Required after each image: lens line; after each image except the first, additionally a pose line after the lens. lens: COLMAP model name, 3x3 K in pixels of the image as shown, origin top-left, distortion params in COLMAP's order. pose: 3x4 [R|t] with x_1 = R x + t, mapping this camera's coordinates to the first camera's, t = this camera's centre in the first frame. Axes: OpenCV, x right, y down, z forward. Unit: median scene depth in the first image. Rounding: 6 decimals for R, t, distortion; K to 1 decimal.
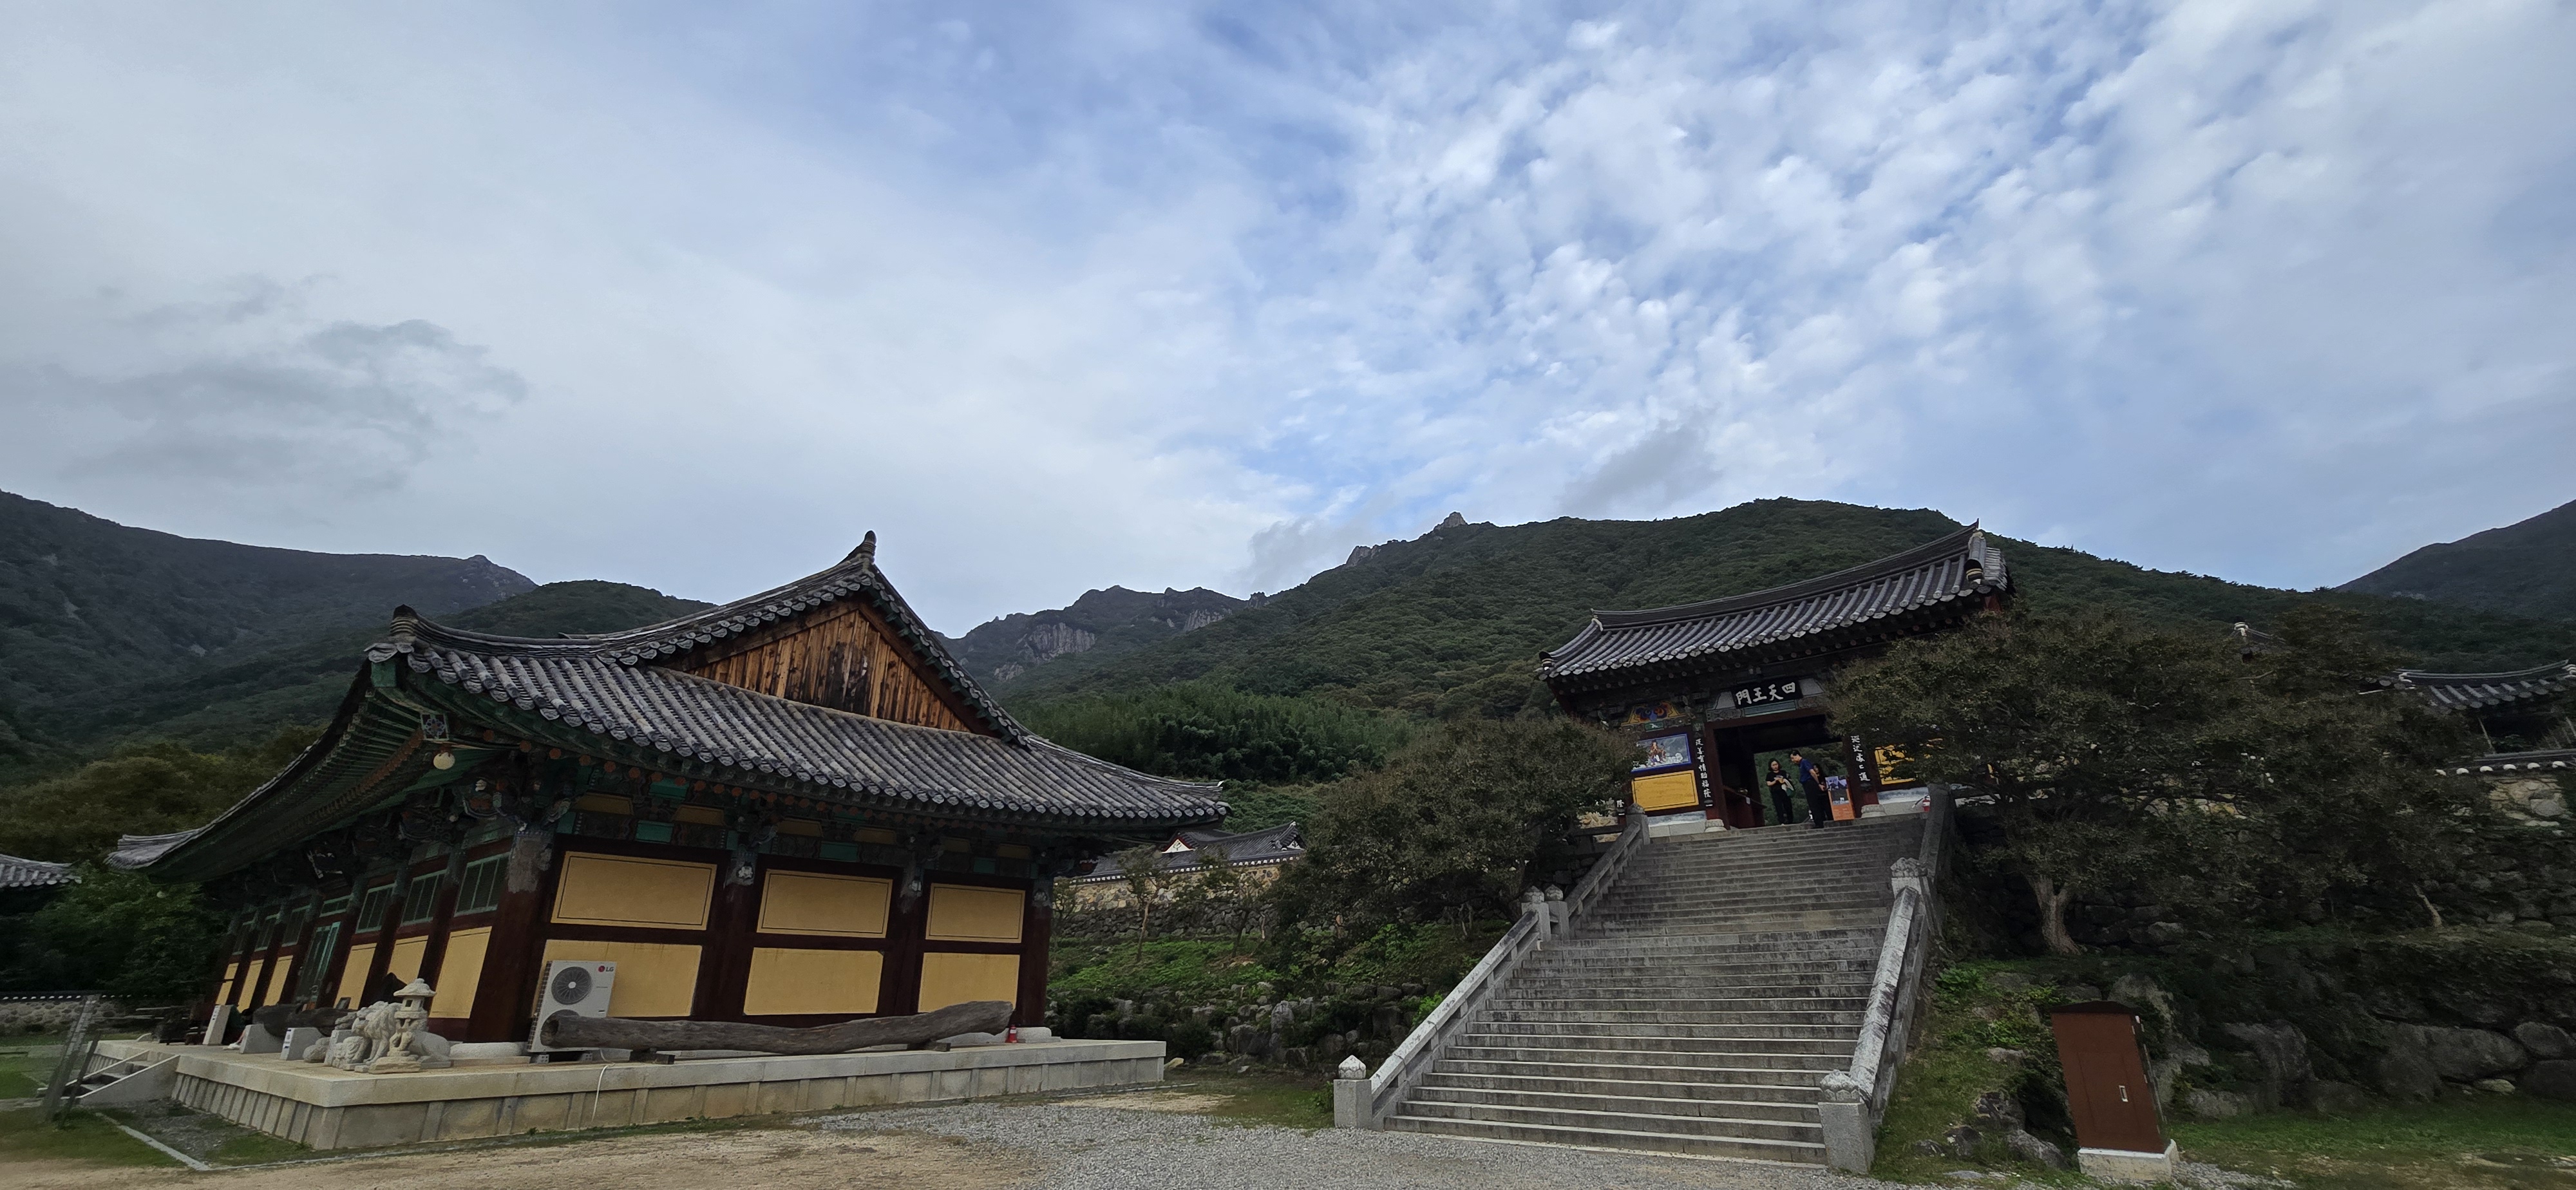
lens RADIAL K [[1046.3, 0, 1288.0], [0, 1046.3, 601.3], [0, 0, 1]] dist [-0.002108, 0.000828]
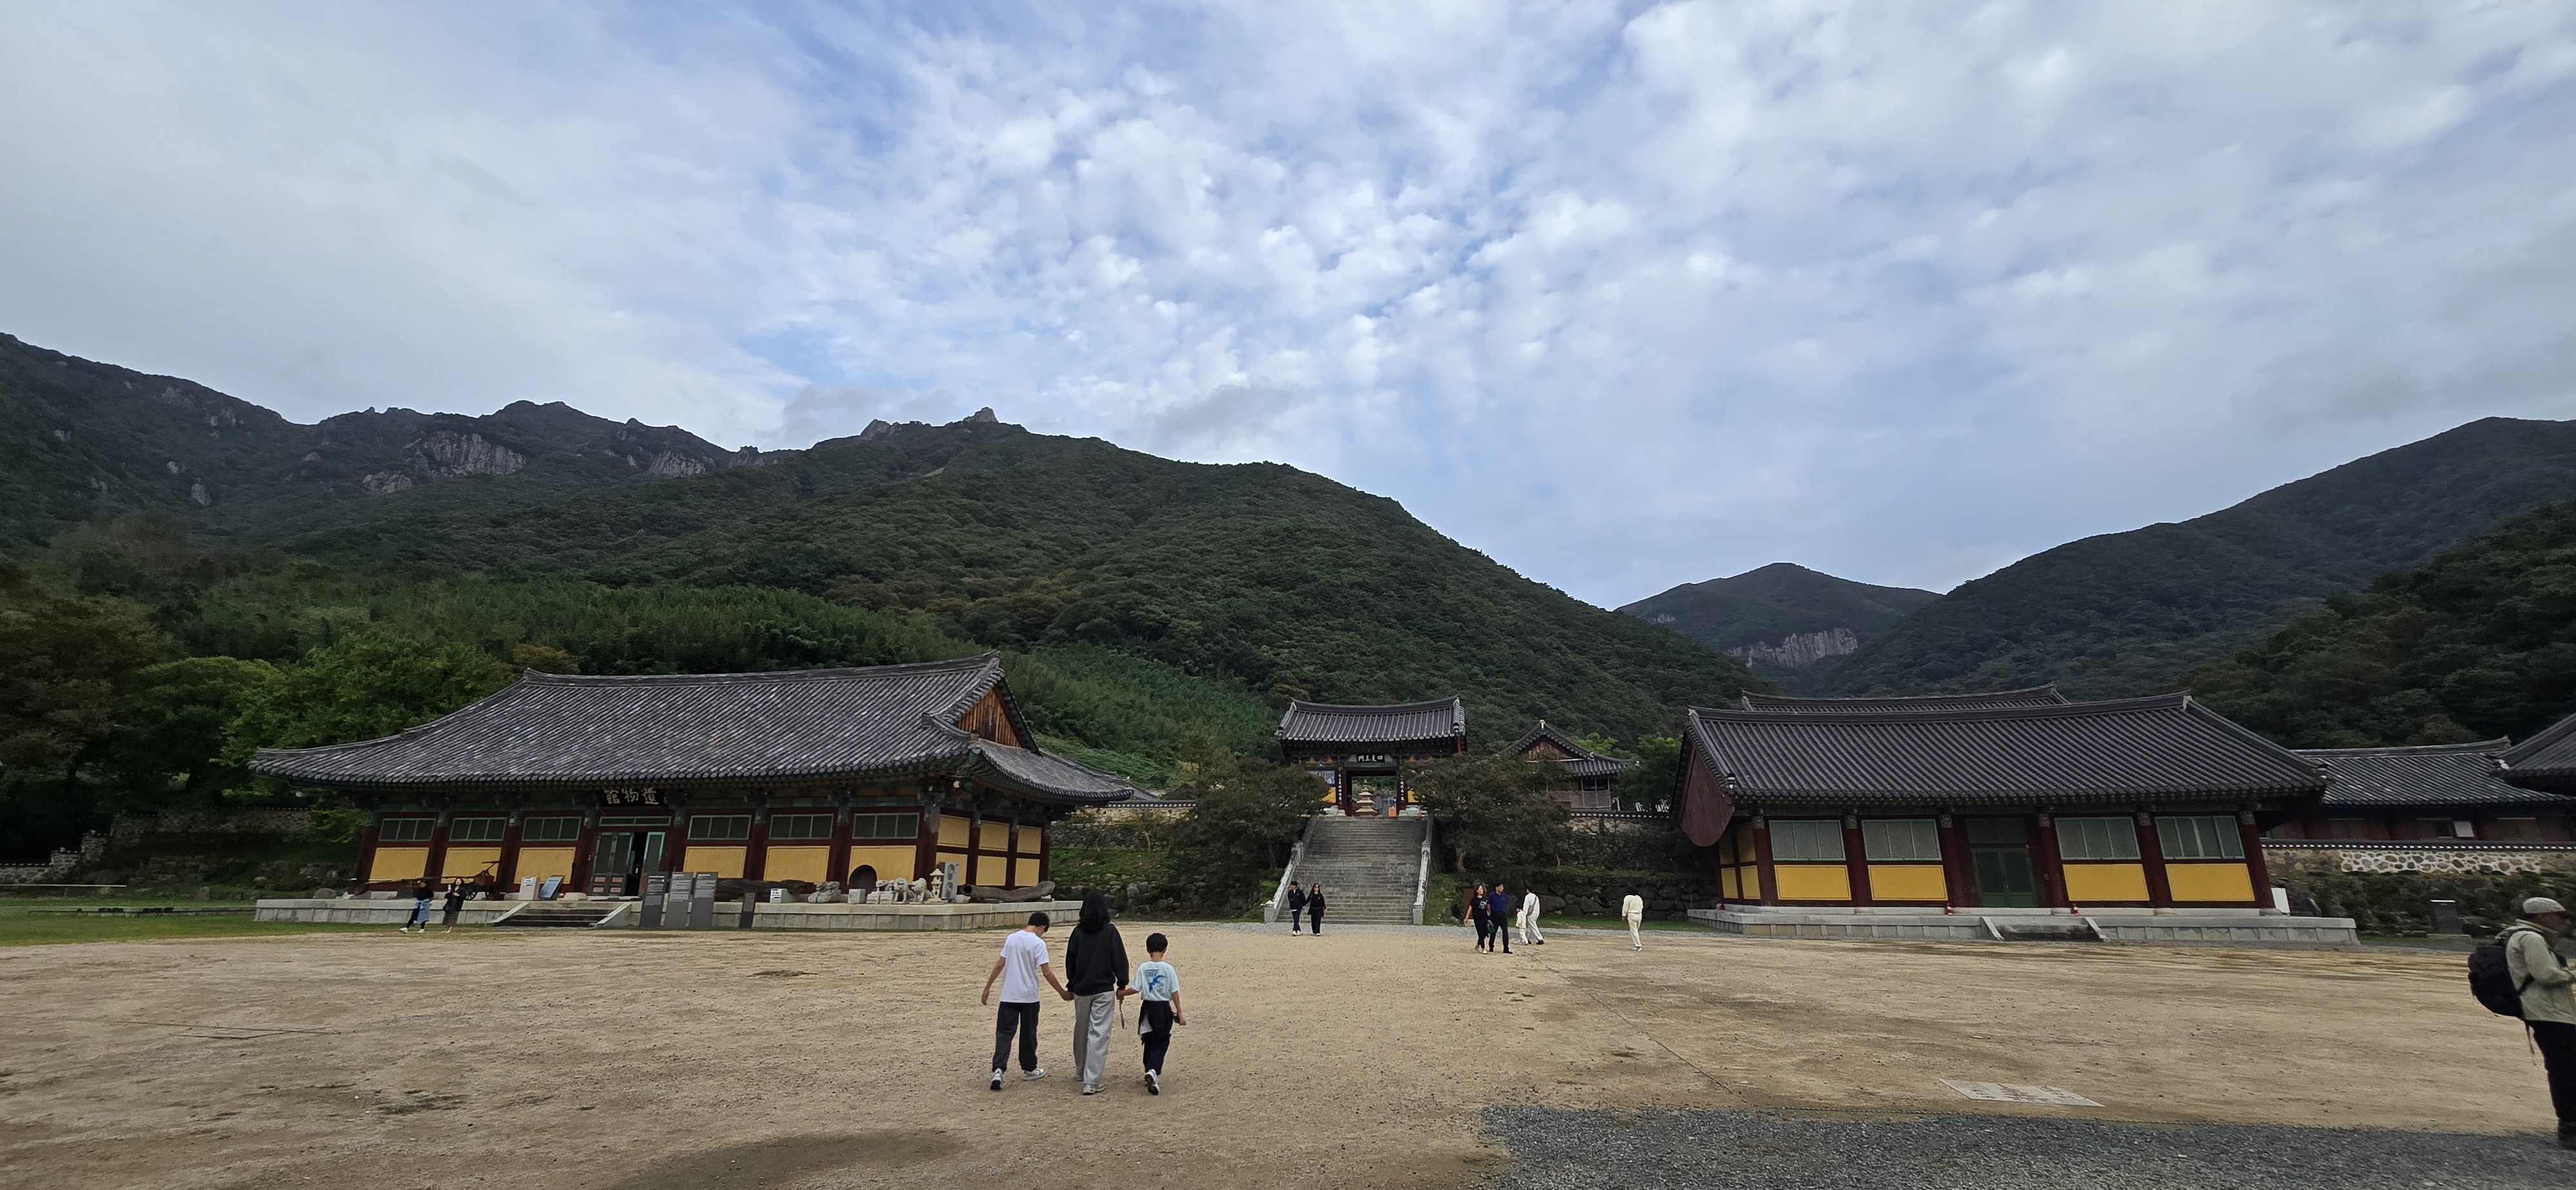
lens RADIAL K [[1046.3, 0, 1283.8], [0, 1046.3, 592.4], [0, 0, 1]] dist [-0.002108, 0.000828]
pose [[0.880757, 0.141272, 0.452005, -0.802363], [-0.179324, 0.982884, 0.042226, -0.331736], [-0.438303, -0.118246, 0.891015, -0.926377]]
